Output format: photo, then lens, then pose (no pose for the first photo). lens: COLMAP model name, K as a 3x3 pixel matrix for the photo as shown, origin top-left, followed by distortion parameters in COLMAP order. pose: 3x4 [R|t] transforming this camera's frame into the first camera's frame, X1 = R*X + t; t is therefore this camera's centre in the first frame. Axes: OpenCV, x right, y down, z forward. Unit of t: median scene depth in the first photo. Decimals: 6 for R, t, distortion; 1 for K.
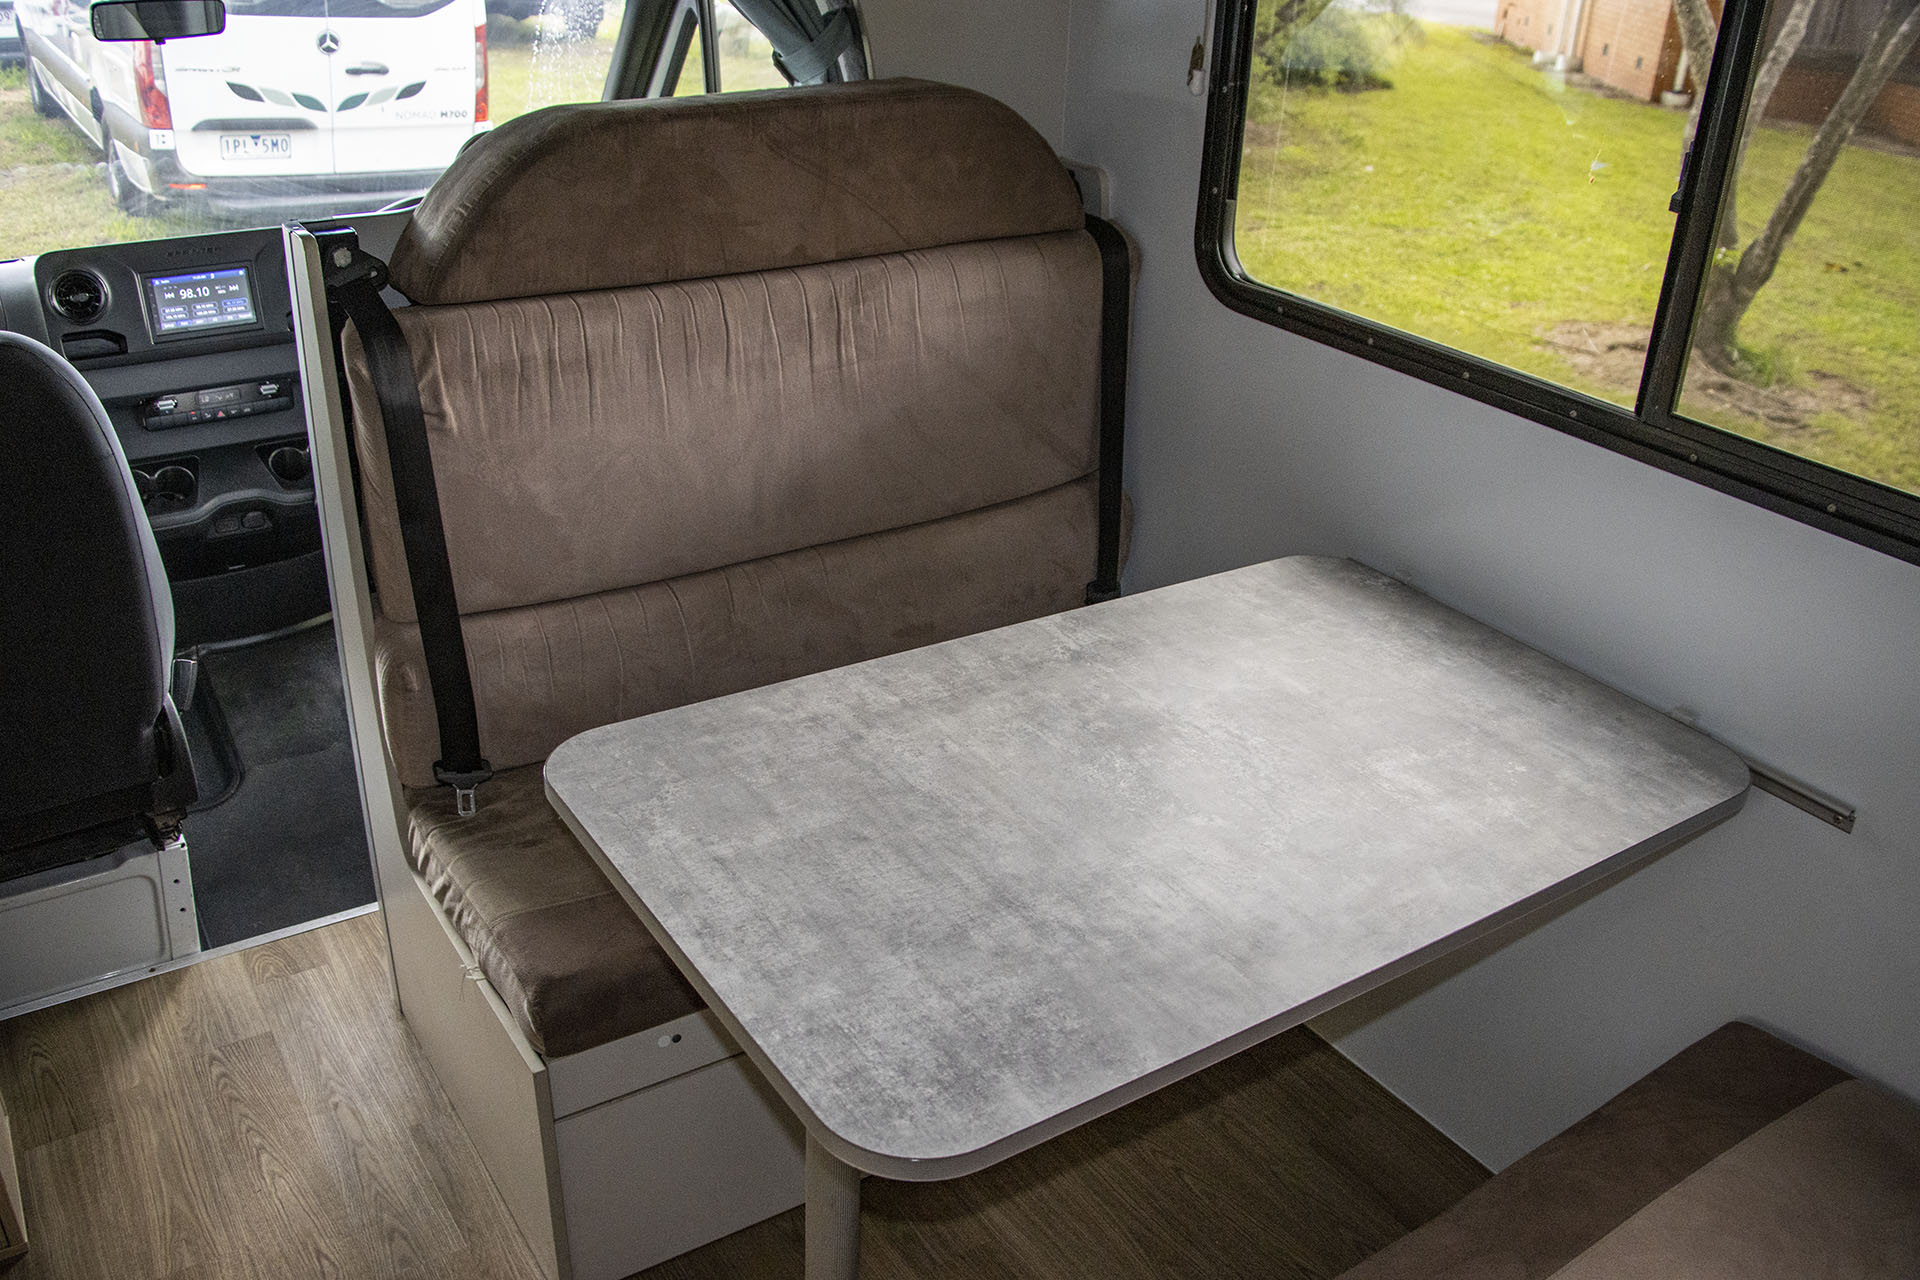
lens RADIAL K [[1600.2, 0, 970.3], [0, 1600.2, 672.1], [0, 0, 1]] dist [-0.171348, 0.112149]
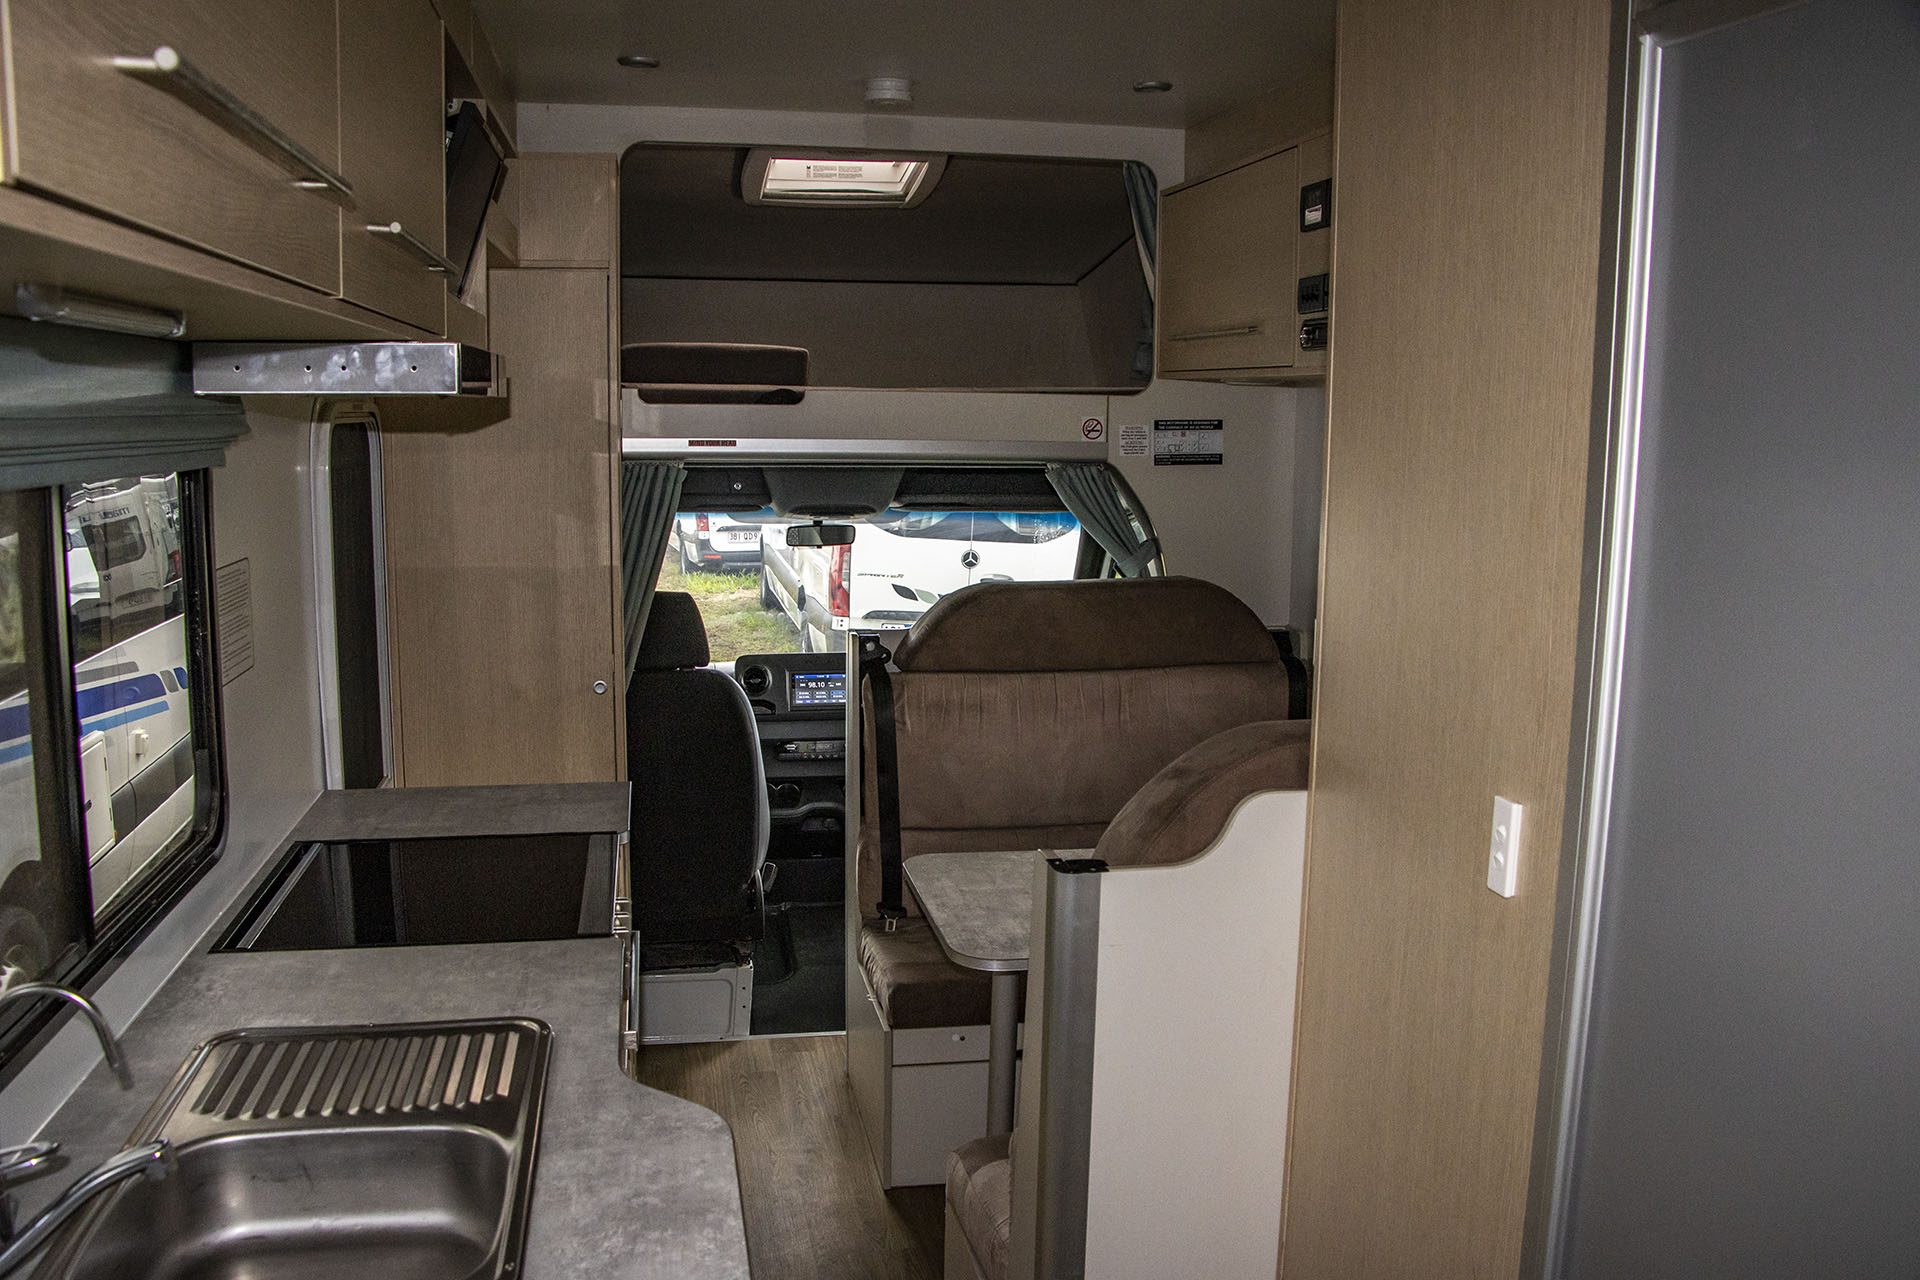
lens RADIAL K [[1600.2, 0, 960.0], [0, 1600.2, 650.2], [0, 0, 1]] dist [-0.171348, 0.112149]
pose [[0.919153, 0.025959, -0.393044, 0.480642], [-0.155070, 0.941096, -0.300485, 0.317922], [0.362092, 0.337141, 0.869037, -0.720231]]
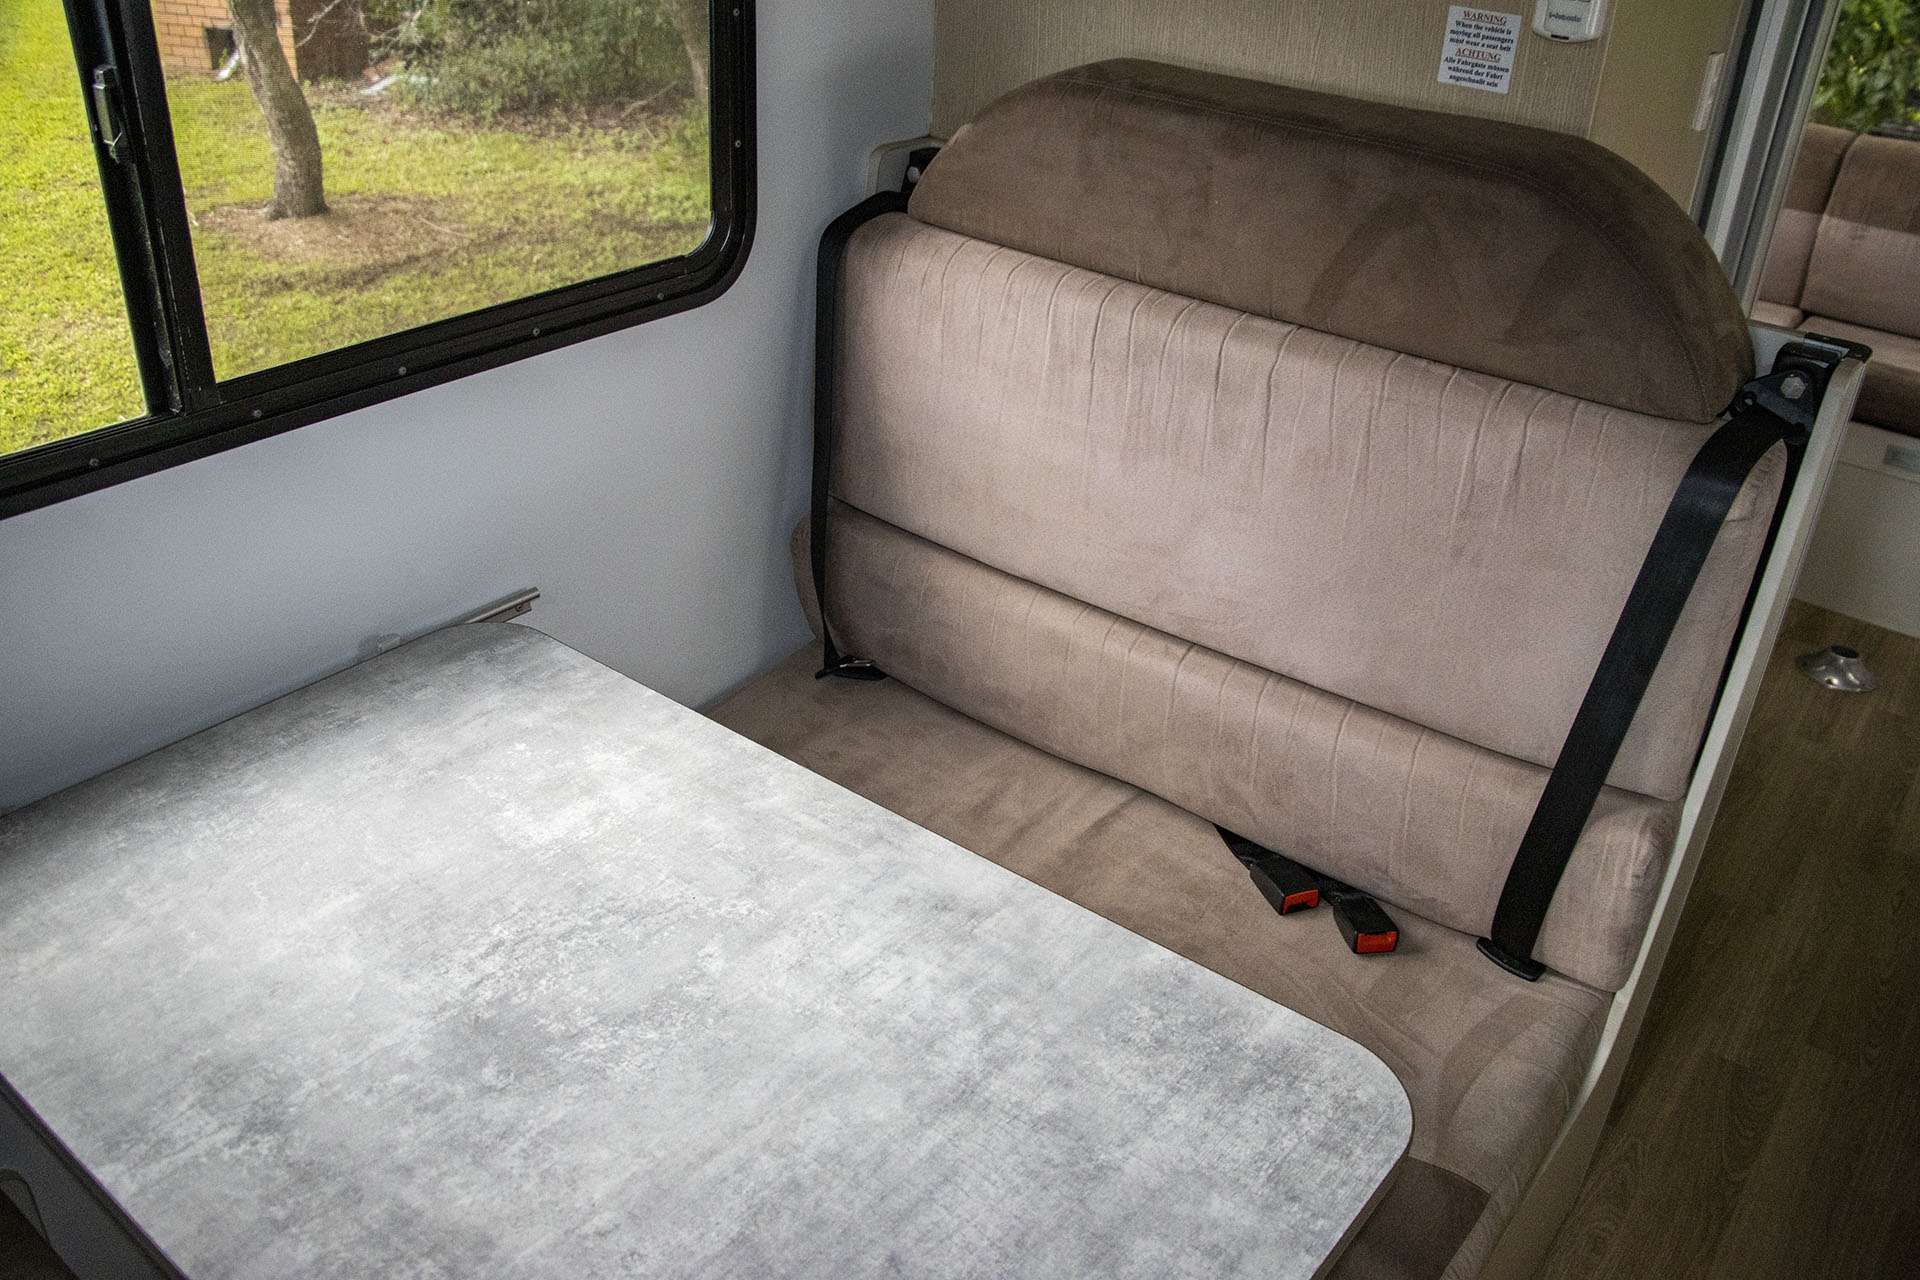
lens RADIAL K [[1600.2, 0, 970.8], [0, 1600.2, 640.0], [0, 0, 1]] dist [-0.171348, 0.112149]
pose [[-0.303658, -0.512841, 0.802986, -0.337241], [0.382621, 0.706201, 0.595720, -0.333806], [-0.872579, 0.488134, -0.018220, 0.589686]]
